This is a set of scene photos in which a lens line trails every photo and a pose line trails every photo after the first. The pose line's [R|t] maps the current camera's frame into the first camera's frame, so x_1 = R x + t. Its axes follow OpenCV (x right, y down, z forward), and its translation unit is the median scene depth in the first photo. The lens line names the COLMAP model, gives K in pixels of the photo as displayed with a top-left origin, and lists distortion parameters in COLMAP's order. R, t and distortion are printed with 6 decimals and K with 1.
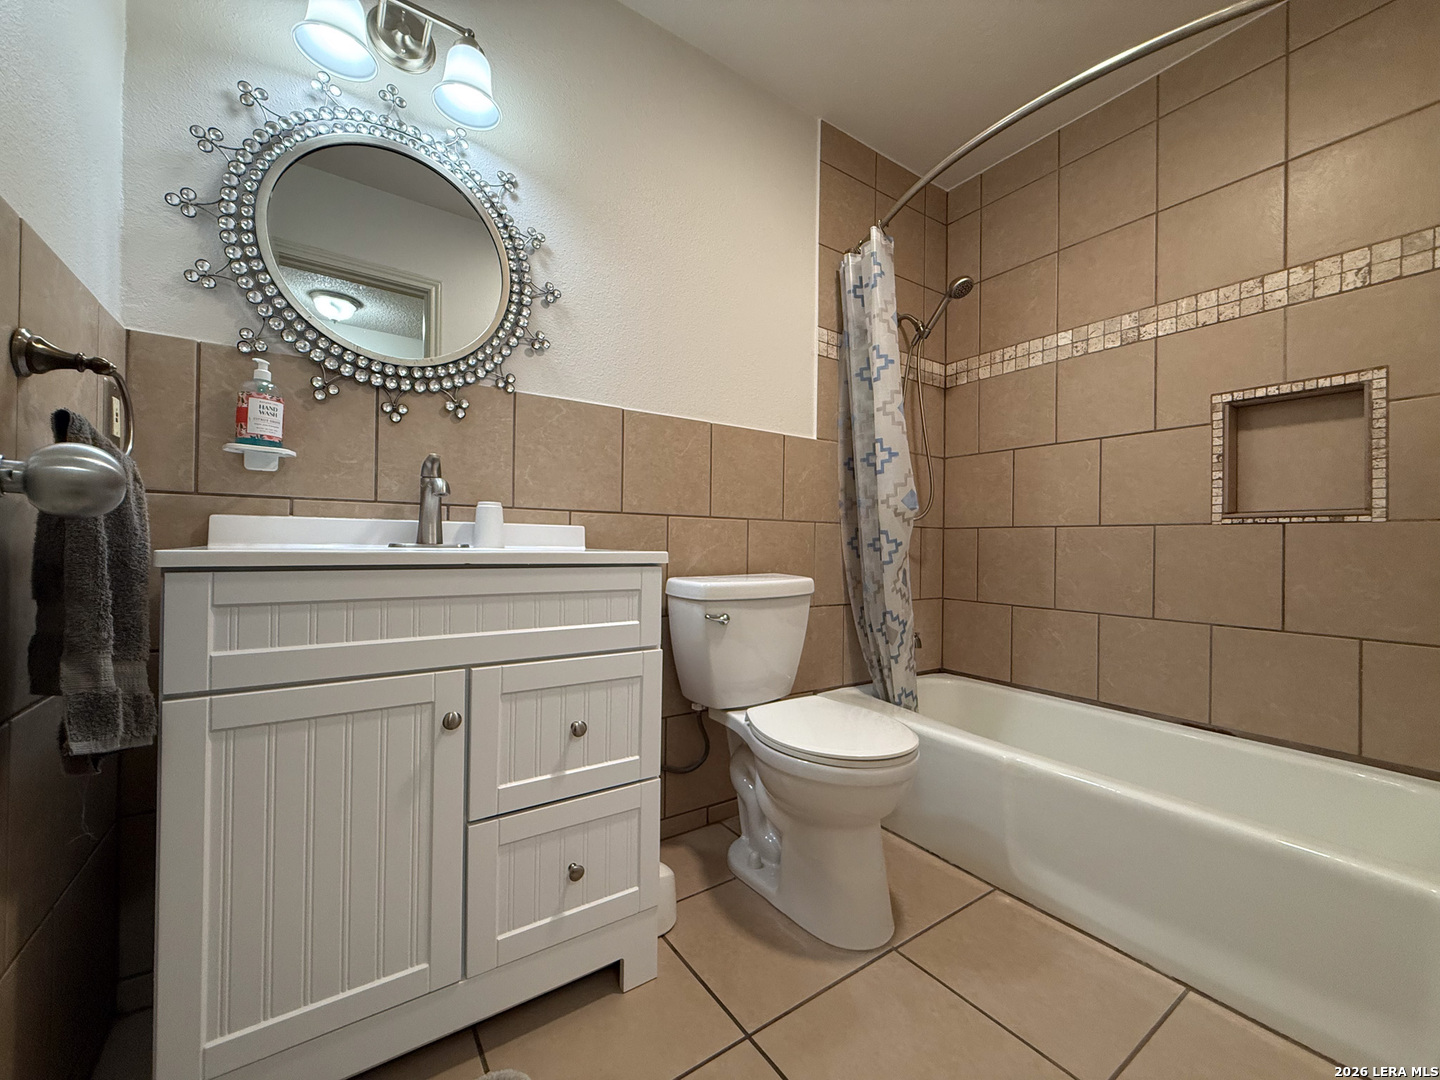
lens RADIAL K [[575.1, 0, 716.1], [0, 575.1, 541.4], [0, 0, 1]] dist [0.000567, 0.000272]
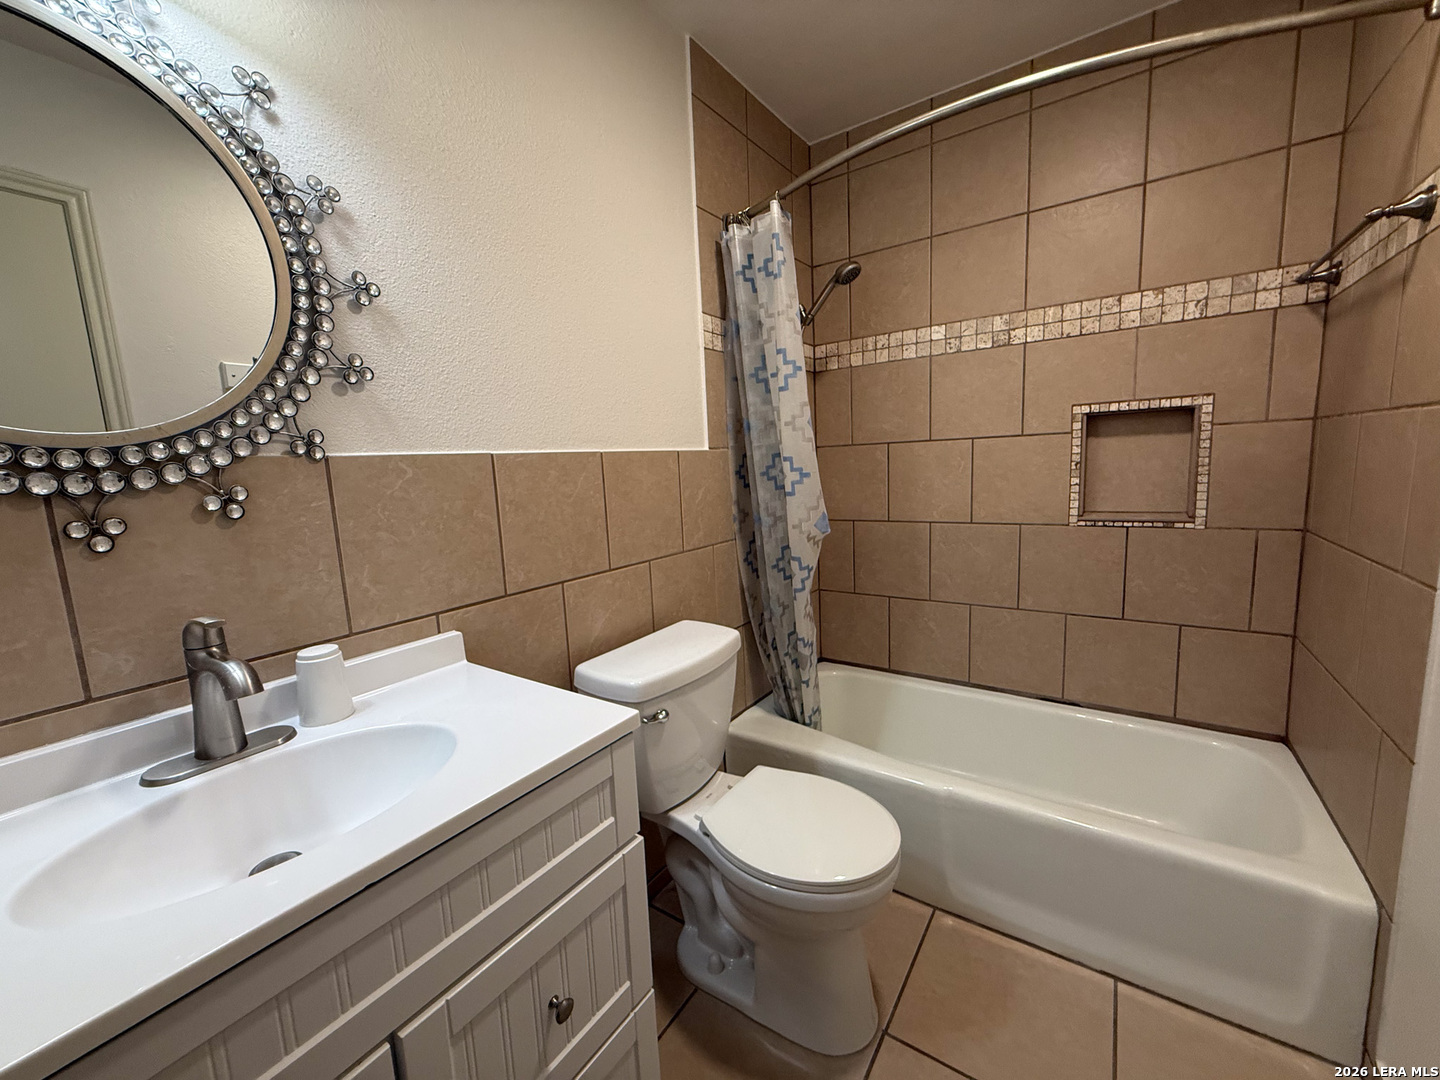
lens RADIAL K [[575.1, 0, 716.1], [0, 575.1, 541.4], [0, 0, 1]] dist [0.000567, 0.000272]
pose [[0.933451, -0.105367, 0.342880, -0.158011], [0.057524, 0.987485, 0.146849, -0.211570], [-0.354062, -0.117353, 0.927830, 0.226788]]
